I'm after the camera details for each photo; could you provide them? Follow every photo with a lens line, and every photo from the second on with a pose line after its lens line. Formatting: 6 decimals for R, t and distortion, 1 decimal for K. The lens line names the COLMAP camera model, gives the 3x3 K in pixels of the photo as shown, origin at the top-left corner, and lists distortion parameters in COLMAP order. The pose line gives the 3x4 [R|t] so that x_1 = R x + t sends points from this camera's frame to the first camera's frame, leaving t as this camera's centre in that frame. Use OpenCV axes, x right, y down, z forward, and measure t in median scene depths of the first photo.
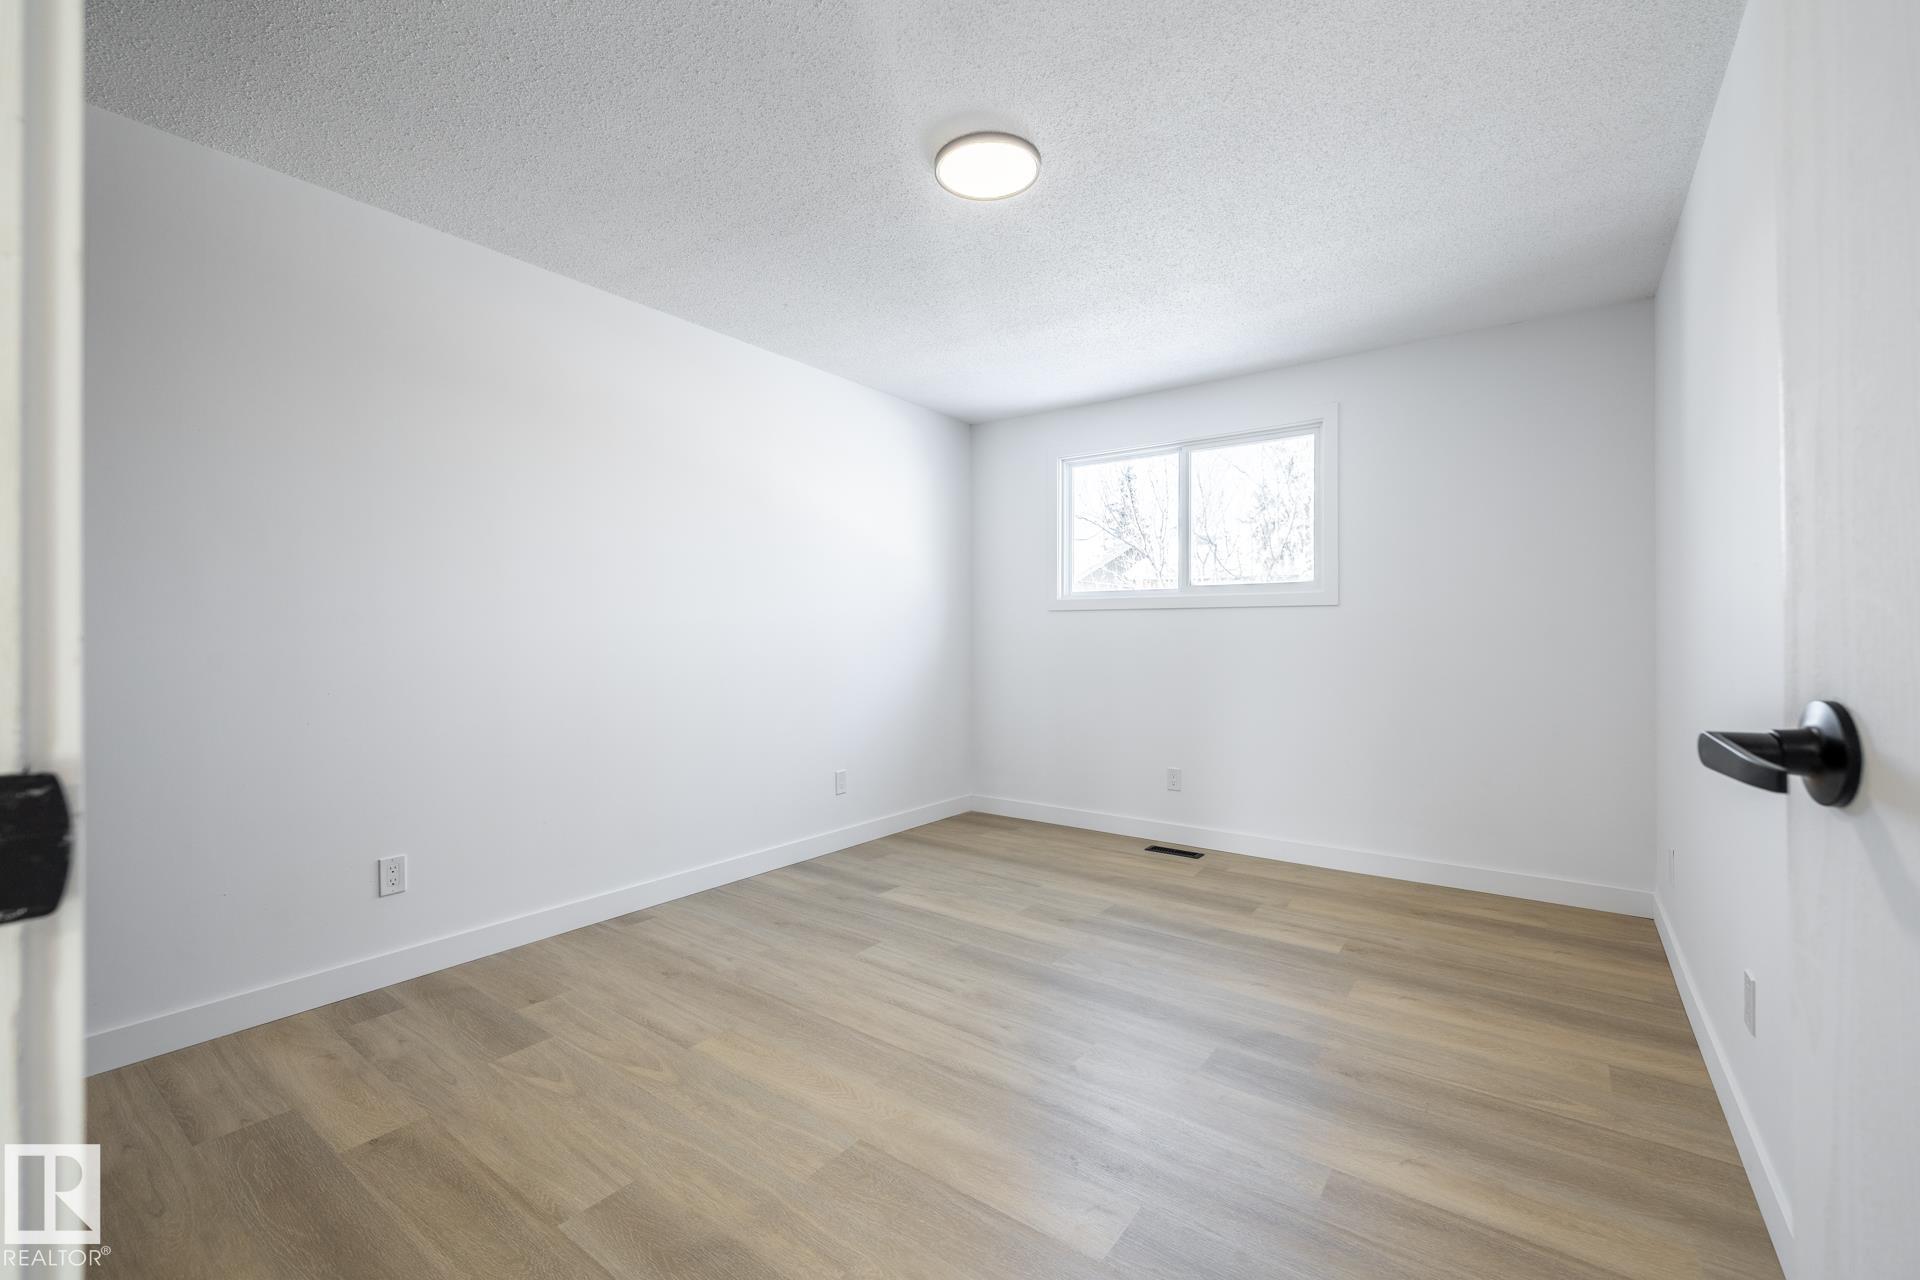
lens RADIAL K [[811.8, 0, 961.2], [0, 811.8, 629.5], [0, 0, 1]] dist [-0.004624, -0.000281]
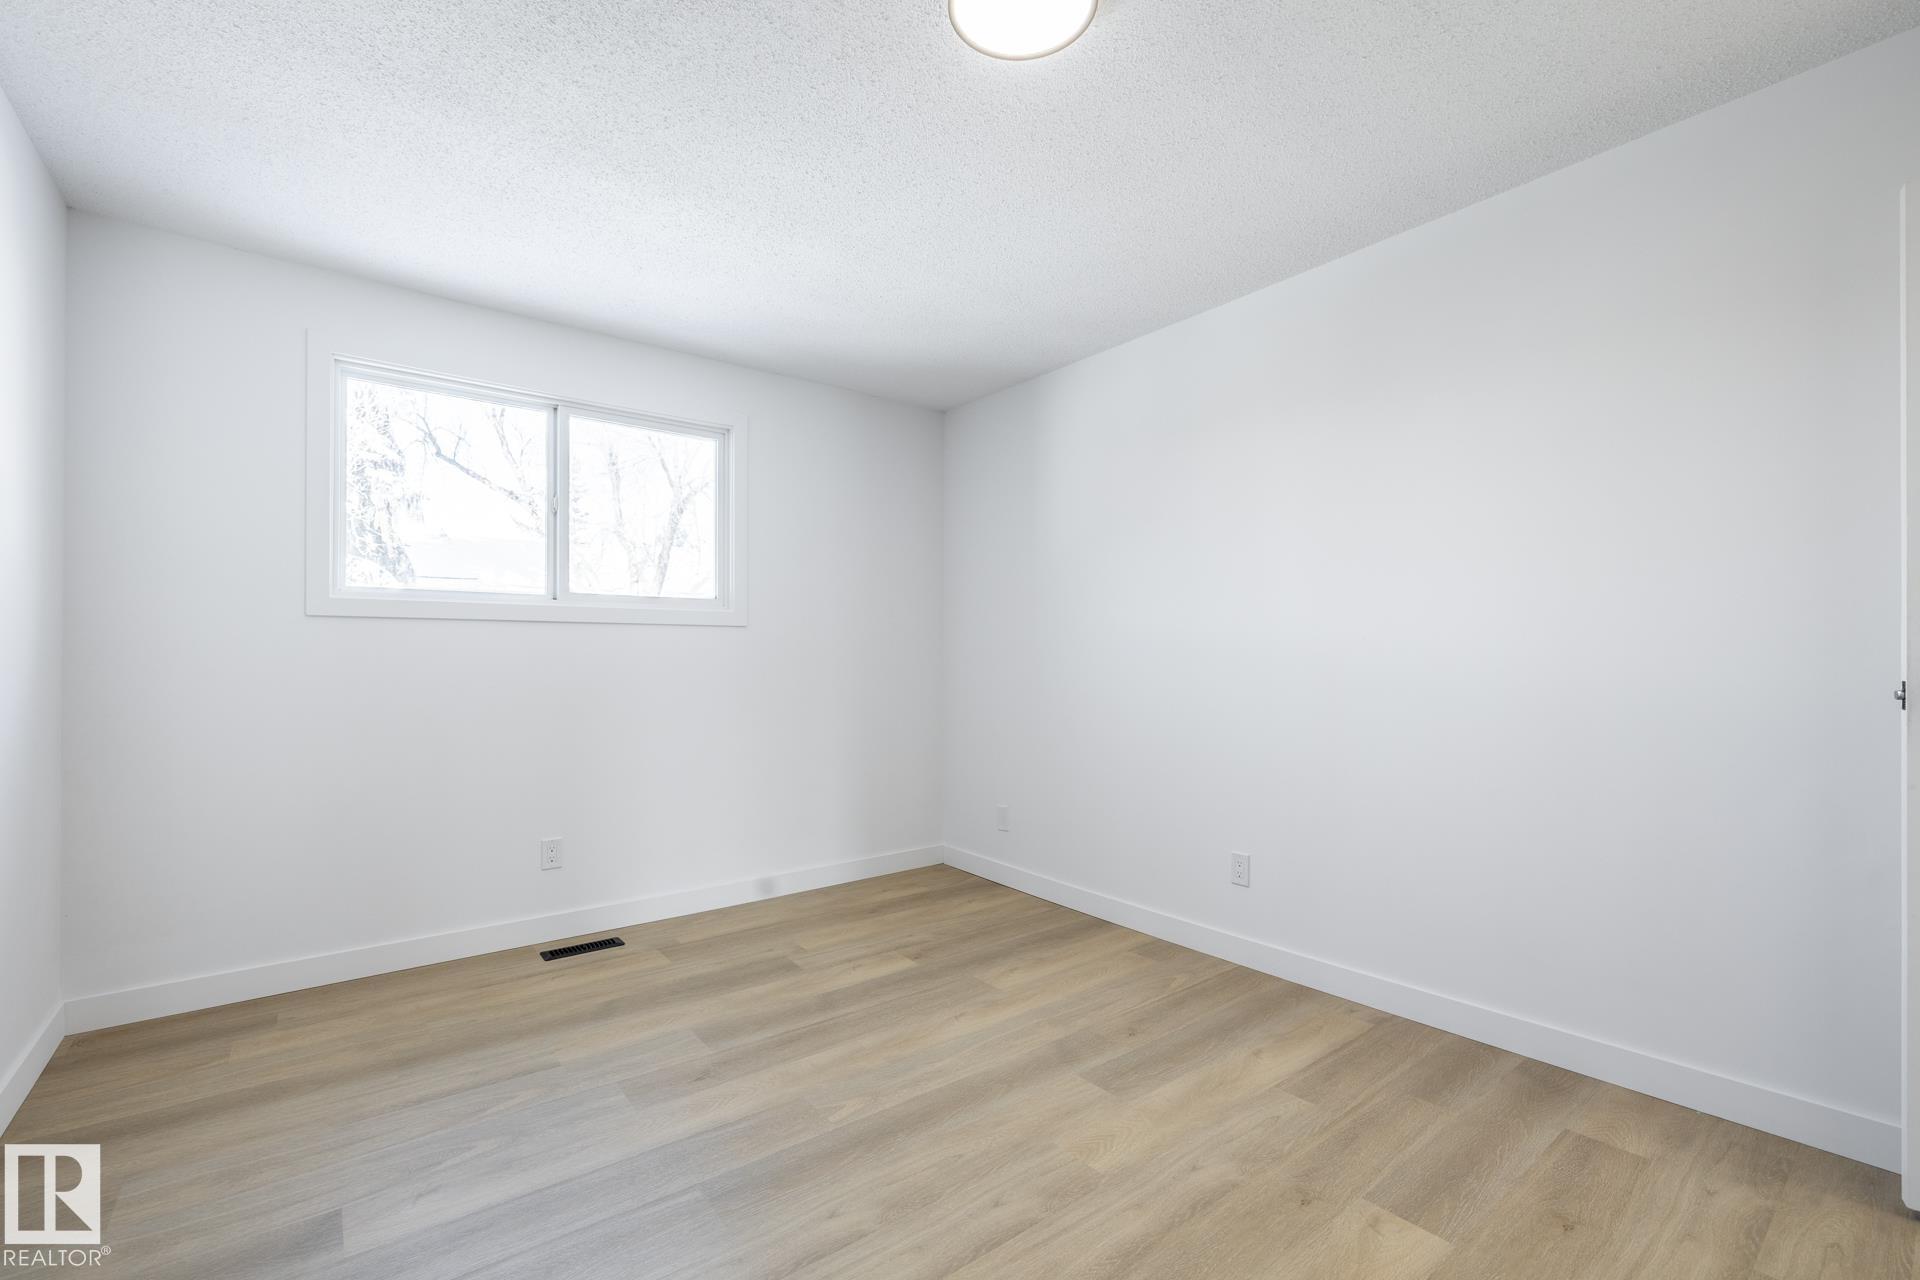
lens RADIAL K [[811.8, 0, 946.5], [0, 811.8, 644.8], [0, 0, 1]] dist [-0.004624, -0.000281]
pose [[0.271201, 0.013332, 0.962431, -0.509757], [-0.005437, 0.999909, -0.012318, 0.003301], [-0.962508, -0.001892, 0.271248, 0.661455]]
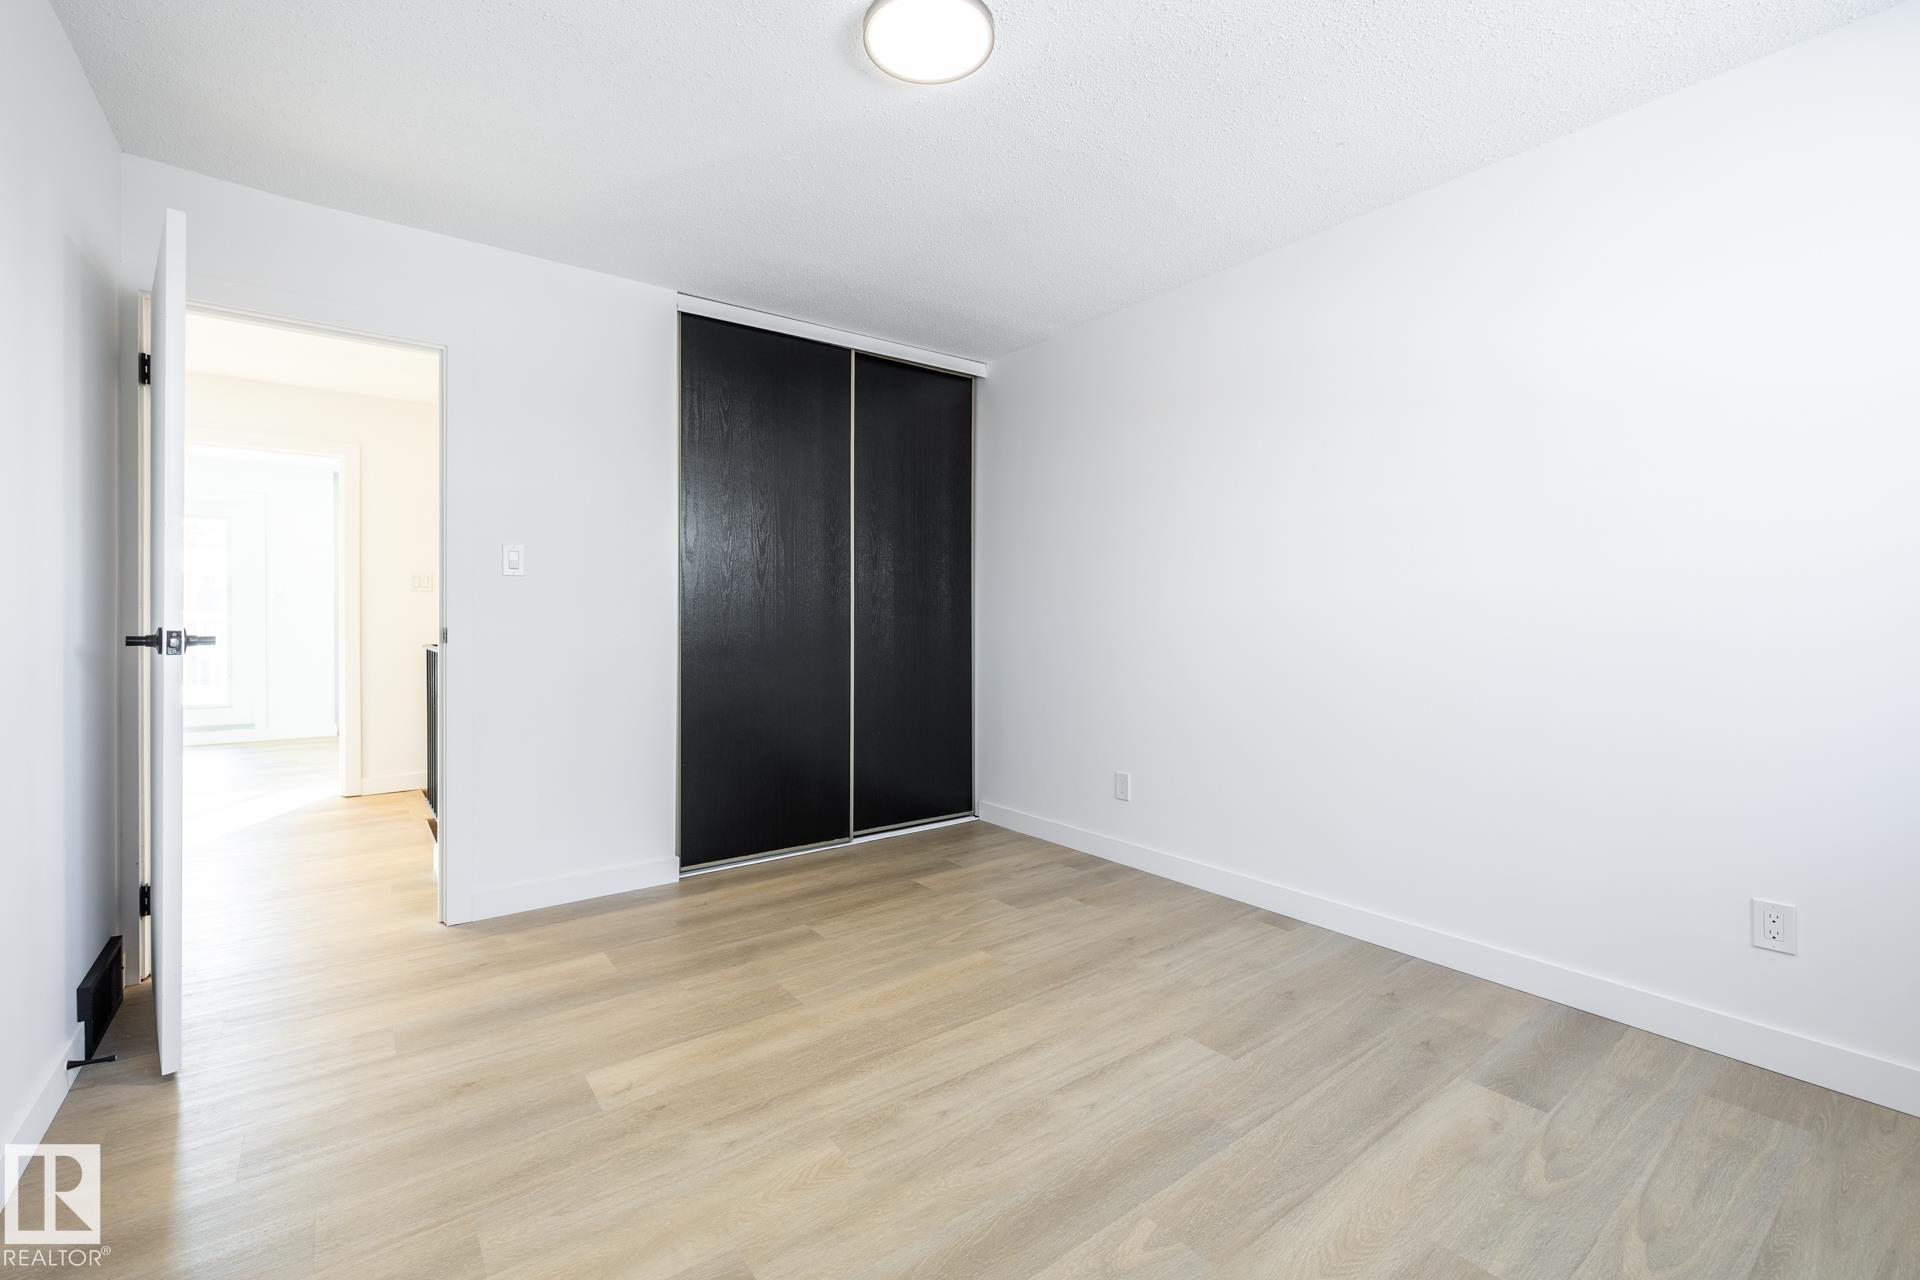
lens RADIAL K [[811.8, 0, 927.3], [0, 811.8, 632.6], [0, 0, 1]] dist [-0.004624, -0.000281]
pose [[-0.314915, 0.017684, -0.948955, 0.613403], [0.005218, 0.999844, 0.016900, 0.013423], [0.949105, 0.000370, -0.314958, 0.957343]]
